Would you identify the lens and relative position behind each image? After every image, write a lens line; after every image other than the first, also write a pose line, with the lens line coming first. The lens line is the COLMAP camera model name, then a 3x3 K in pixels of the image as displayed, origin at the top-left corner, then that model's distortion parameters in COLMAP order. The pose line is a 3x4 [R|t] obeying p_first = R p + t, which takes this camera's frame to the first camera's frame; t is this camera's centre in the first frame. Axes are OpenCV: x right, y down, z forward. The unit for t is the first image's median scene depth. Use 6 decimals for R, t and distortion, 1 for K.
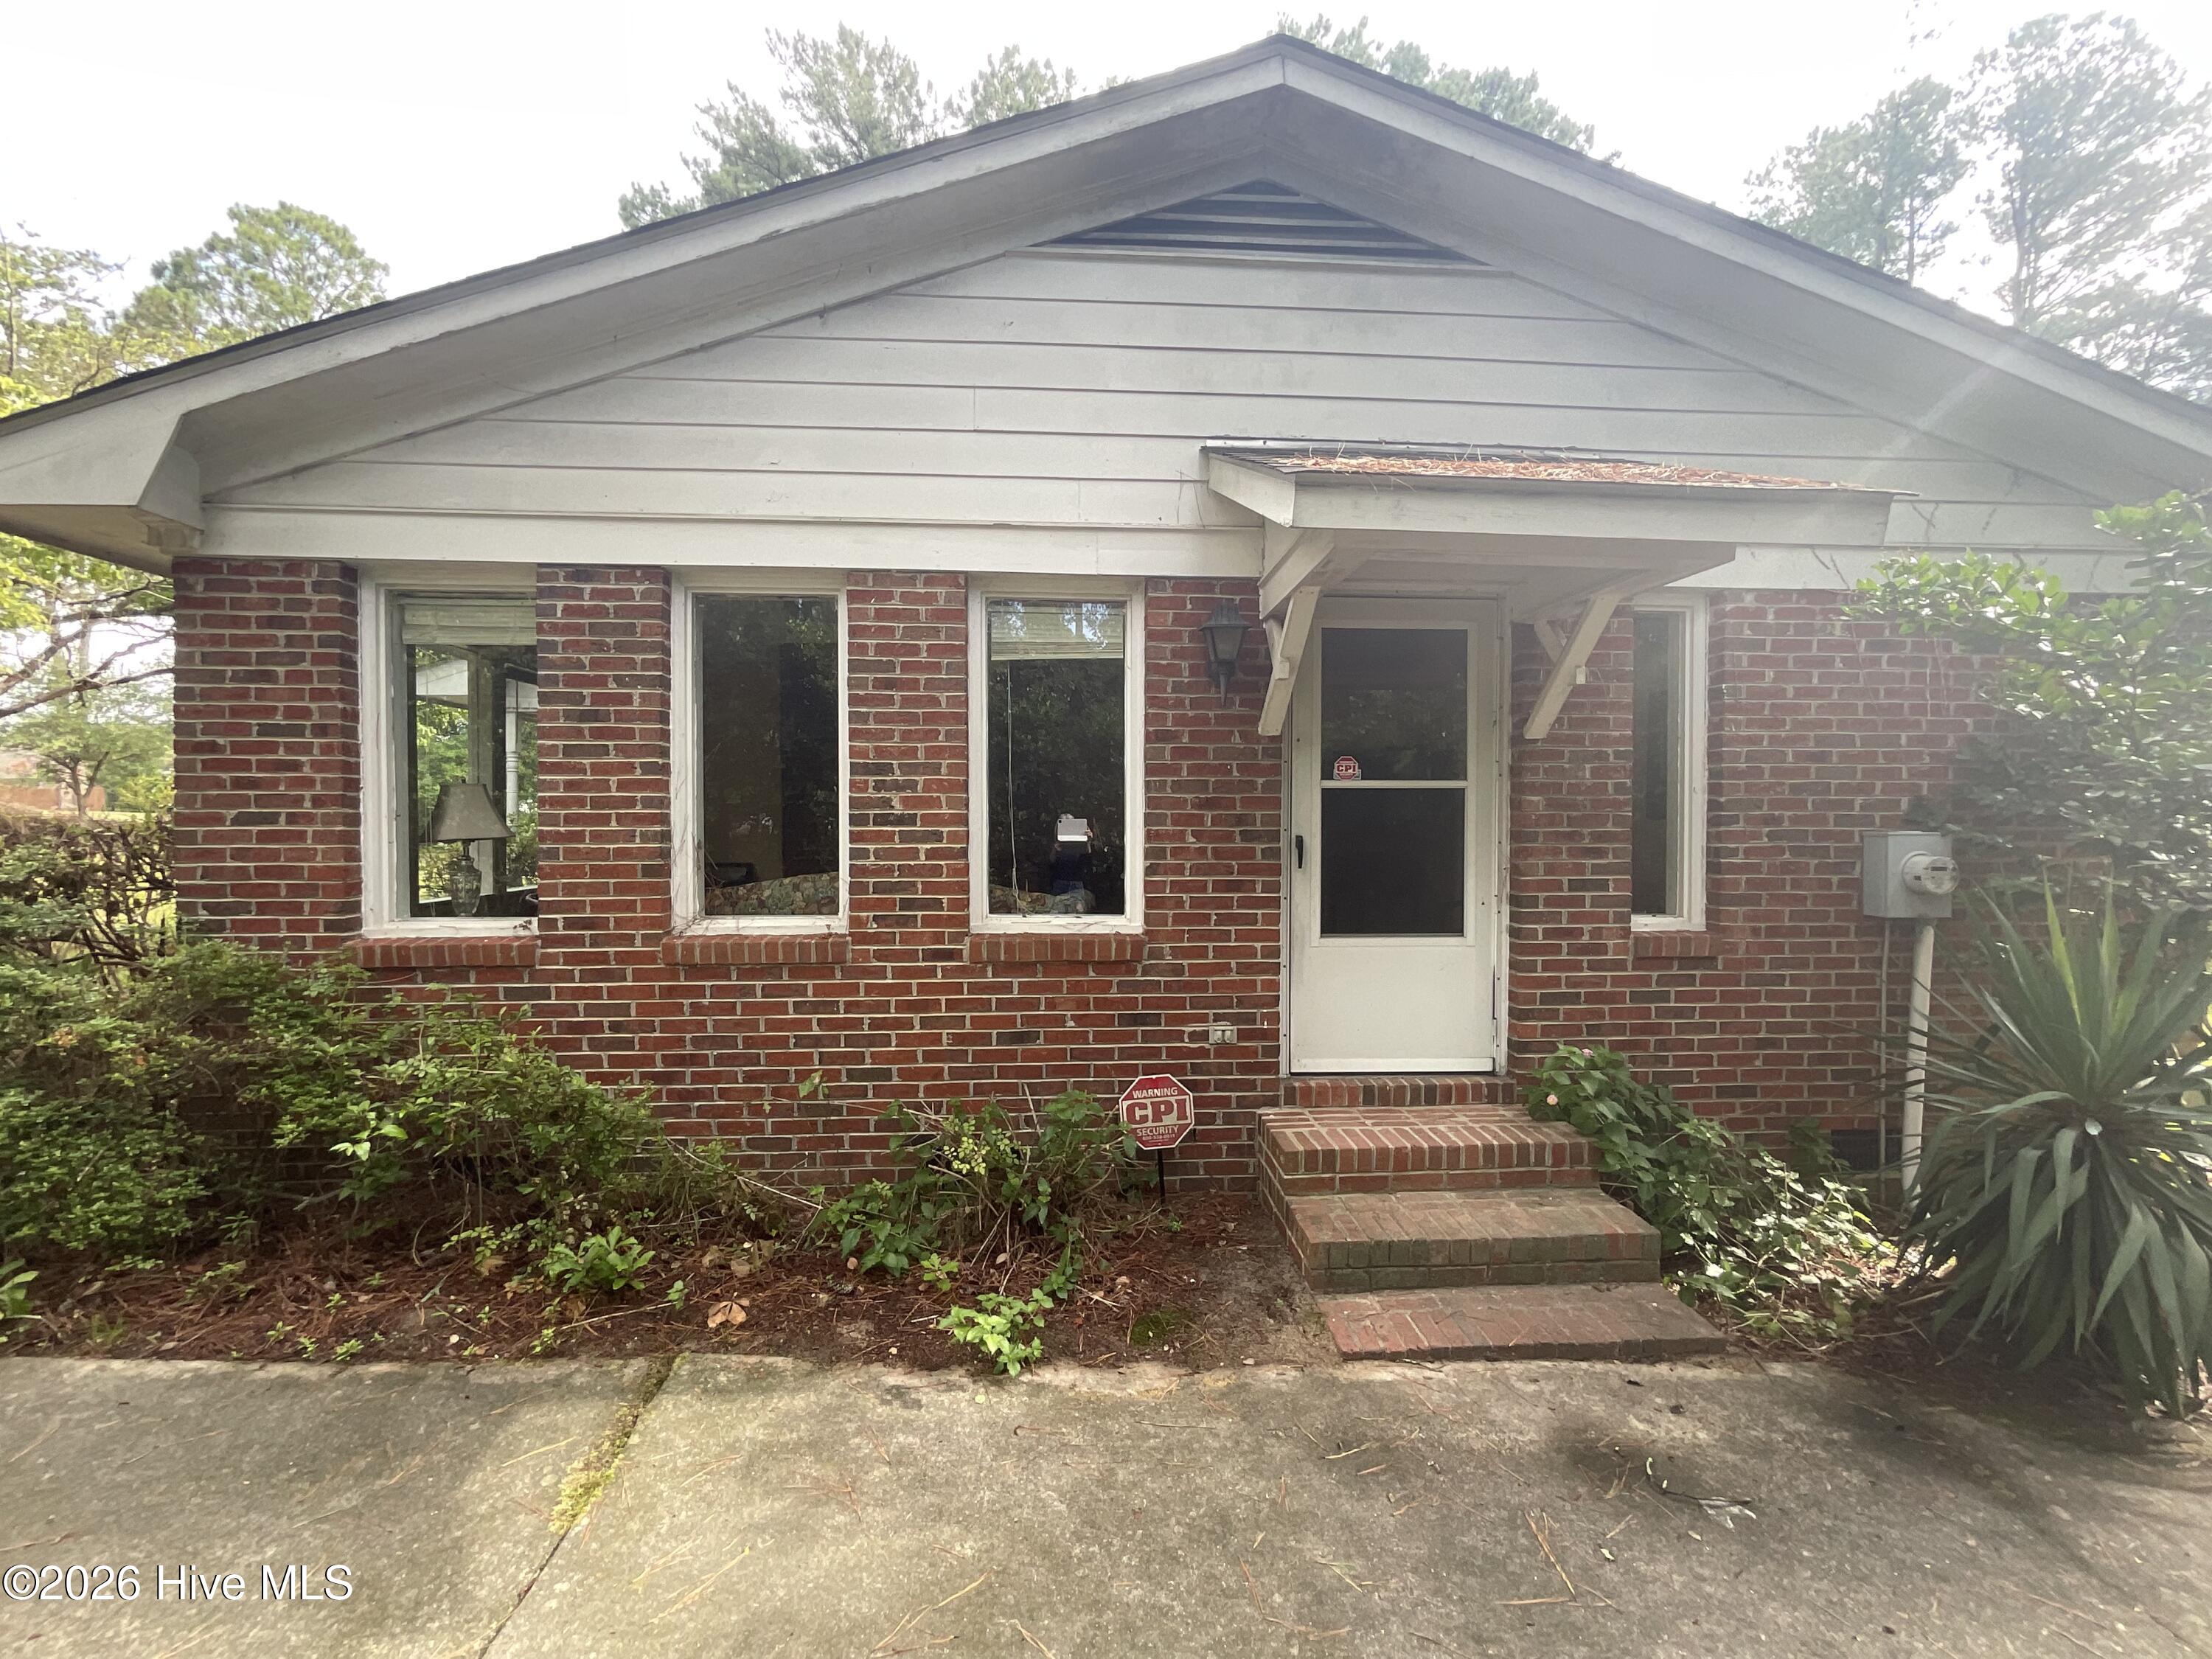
lens RADIAL K [[883.5, 0, 1103.5], [0, 883.5, 834.2], [0, 0, 1]] dist [0.001498, 0.000534]
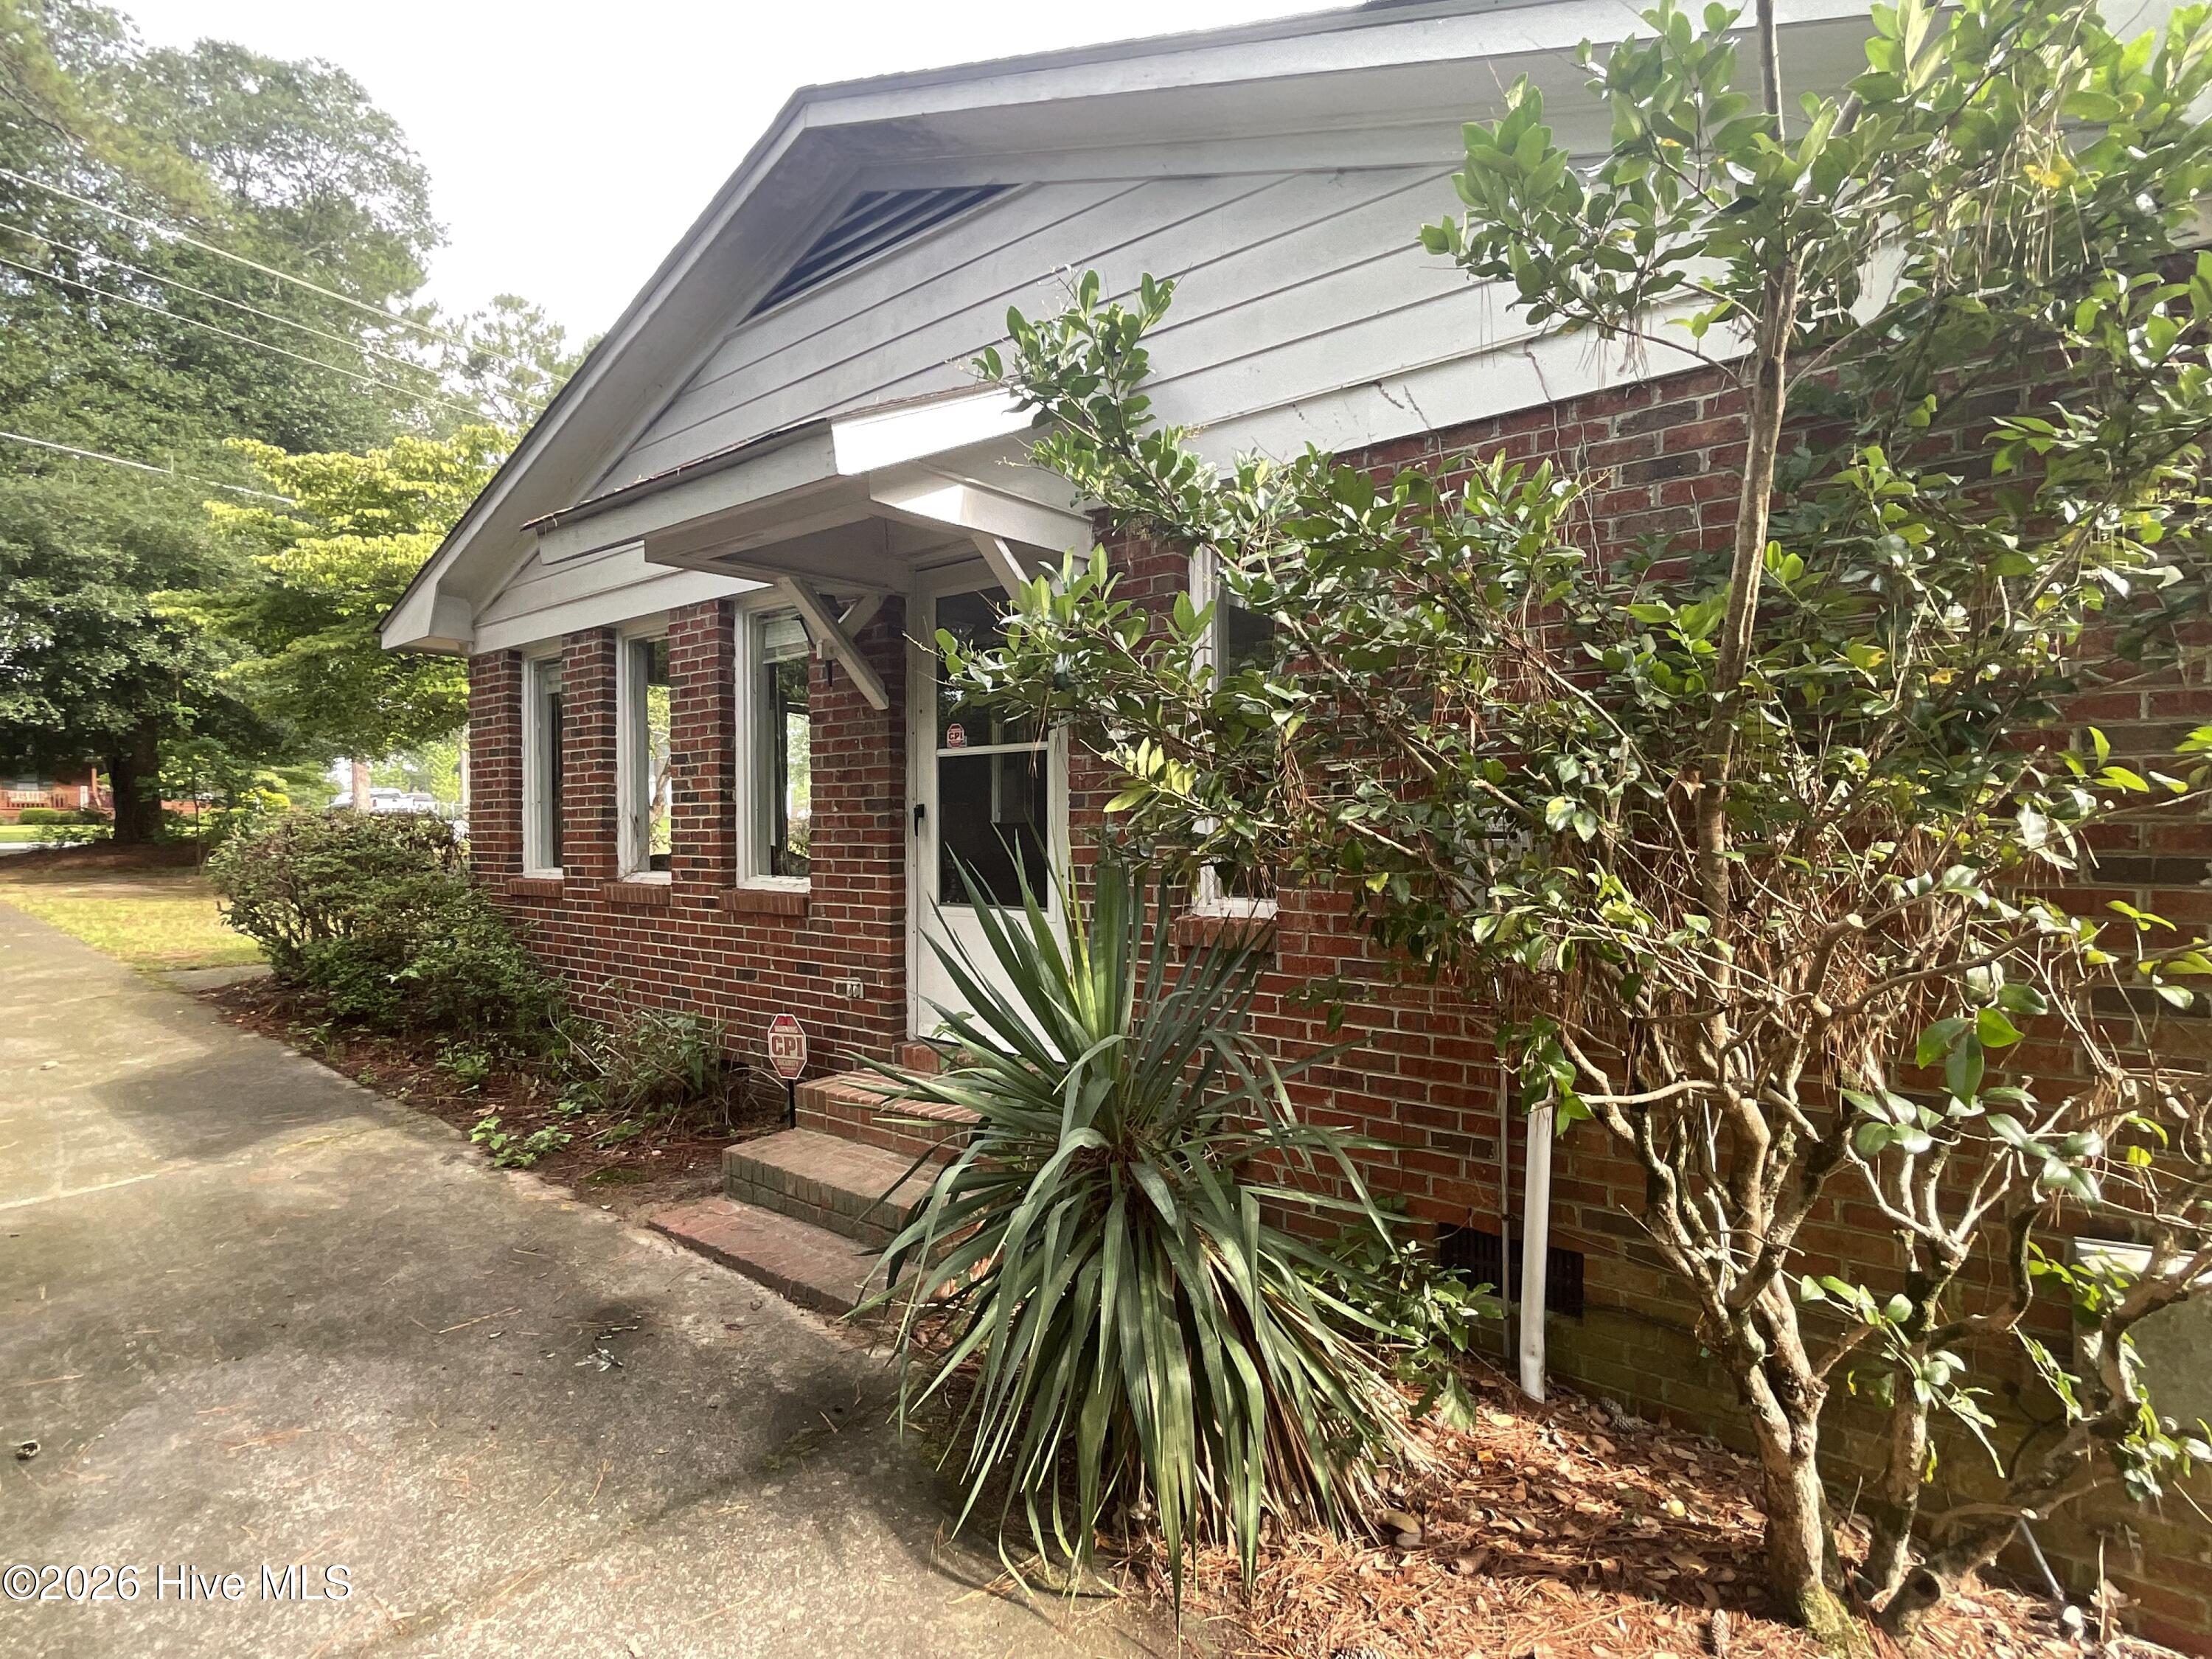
lens RADIAL K [[1064.3, 0, 1100.2], [0, 1064.3, 833.1], [0, 0, 1]] dist [-0.004292, -0.000810]
pose [[0.751939, -0.001146, -0.659232, 1.266452], [-0.003320, 0.999979, -0.005525, 0.043879], [0.659224, 0.006343, 0.751920, 0.227790]]
